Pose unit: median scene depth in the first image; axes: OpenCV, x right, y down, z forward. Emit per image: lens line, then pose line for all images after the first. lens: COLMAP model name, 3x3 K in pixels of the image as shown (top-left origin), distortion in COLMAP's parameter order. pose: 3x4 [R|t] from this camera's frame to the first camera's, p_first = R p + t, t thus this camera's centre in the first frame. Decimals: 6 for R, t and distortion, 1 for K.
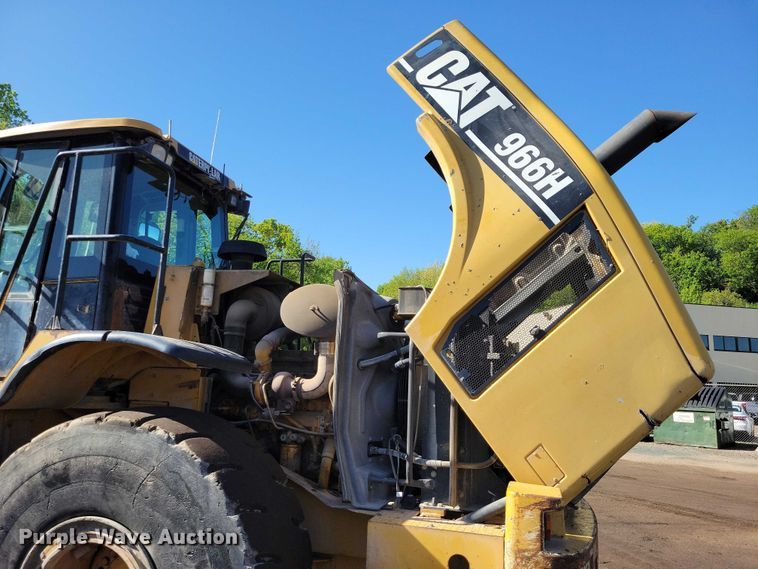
lens RADIAL K [[572.7, 0, 371.9], [0, 572.7, 292.4], [0, 0, 1]] dist [0.035073, -0.004587]
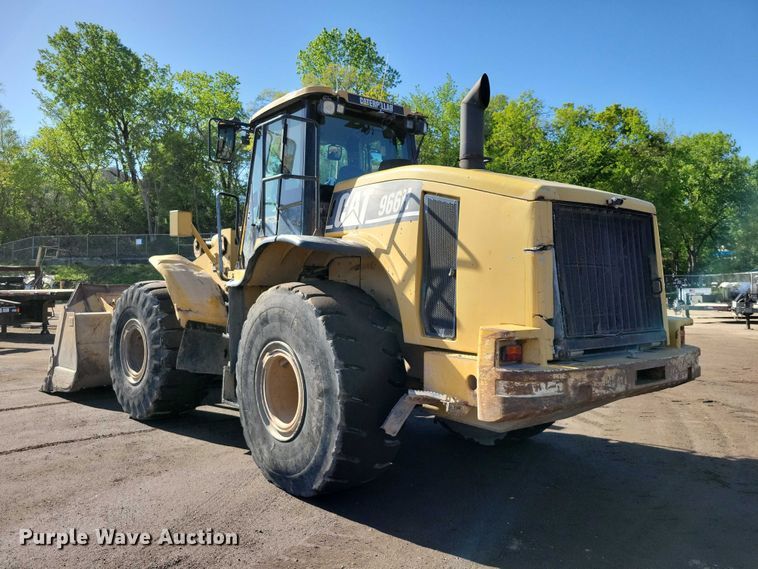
lens RADIAL K [[576.1, 0, 379.0], [0, 576.1, 284.5], [0, 0, 1]] dist [0.023572, -0.002454]
pose [[0.814371, -0.036010, -0.579226, 0.492223], [0.124655, 0.985631, 0.113984, 0.037202], [0.566799, -0.165029, 0.807158, -0.126390]]
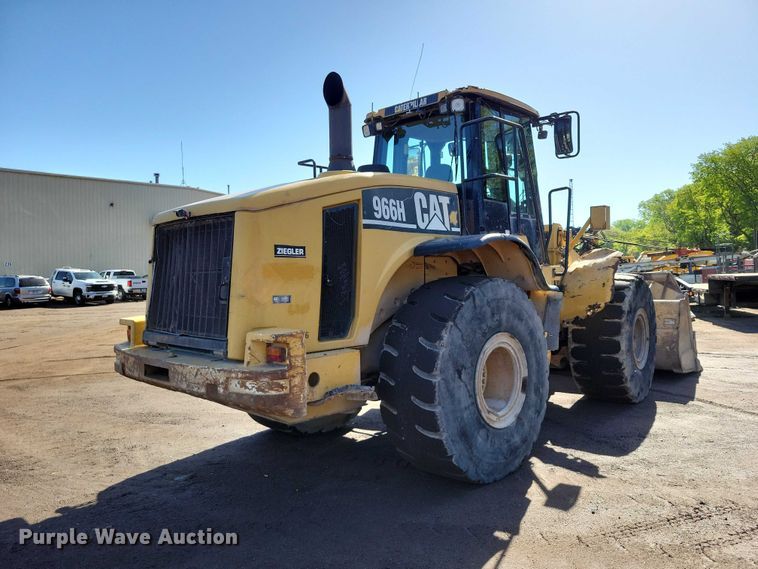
lens RADIAL K [[576.1, 0, 379.0], [0, 576.1, 284.5], [0, 0, 1]] dist [0.023572, -0.002454]
pose [[-0.465928, -0.010625, -0.884759, 0.992708], [0.154265, 0.983638, -0.093051, 0.323179], [0.871271, -0.179843, -0.456665, 1.564795]]
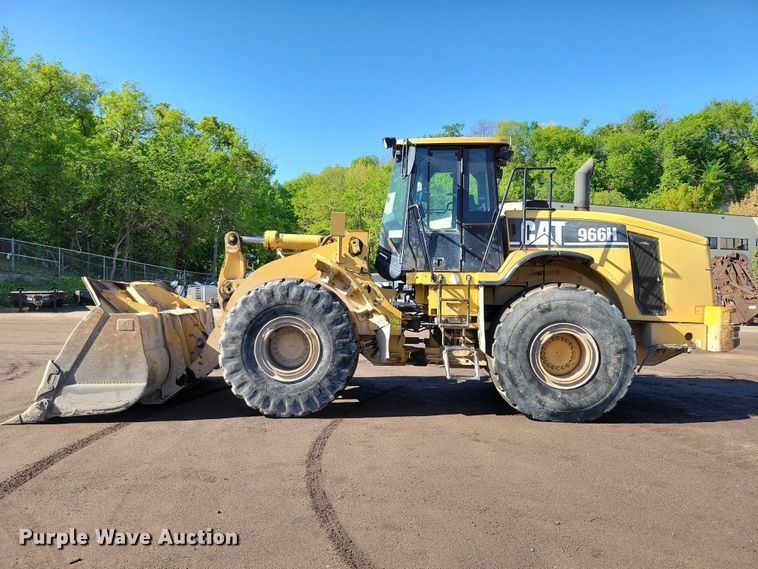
lens RADIAL K [[576.1, 0, 379.0], [0, 576.1, 284.5], [0, 0, 1]] dist [0.023572, -0.002454]
pose [[0.982402, -0.023586, 0.185284, -1.114589], [-0.007487, 0.986225, 0.165237, -0.125652], [-0.186629, -0.163716, 0.968693, -0.824666]]
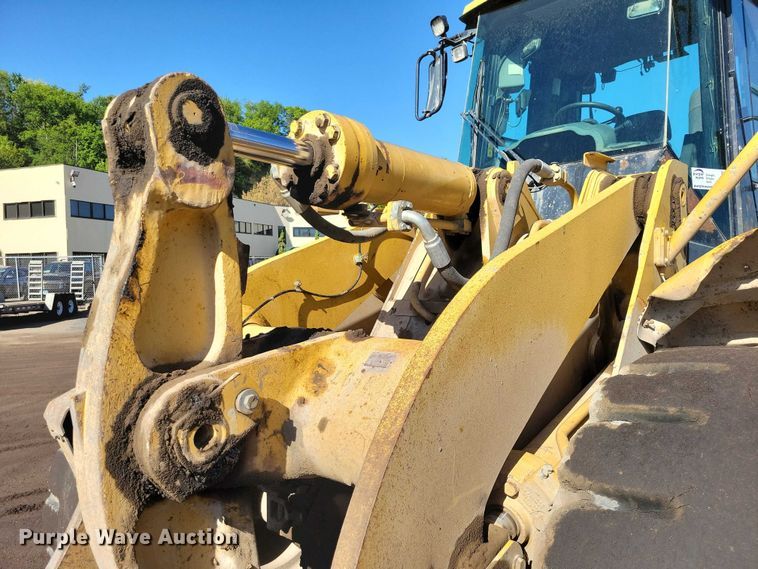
lens RADIAL K [[576.1, 0, 379.0], [0, 576.1, 284.5], [0, 0, 1]] dist [0.023572, -0.002454]
pose [[0.523638, -0.060352, 0.849800, -1.460679], [-0.116879, 0.982967, 0.141828, 0.083562], [-0.843885, -0.173590, 0.507665, 0.938253]]
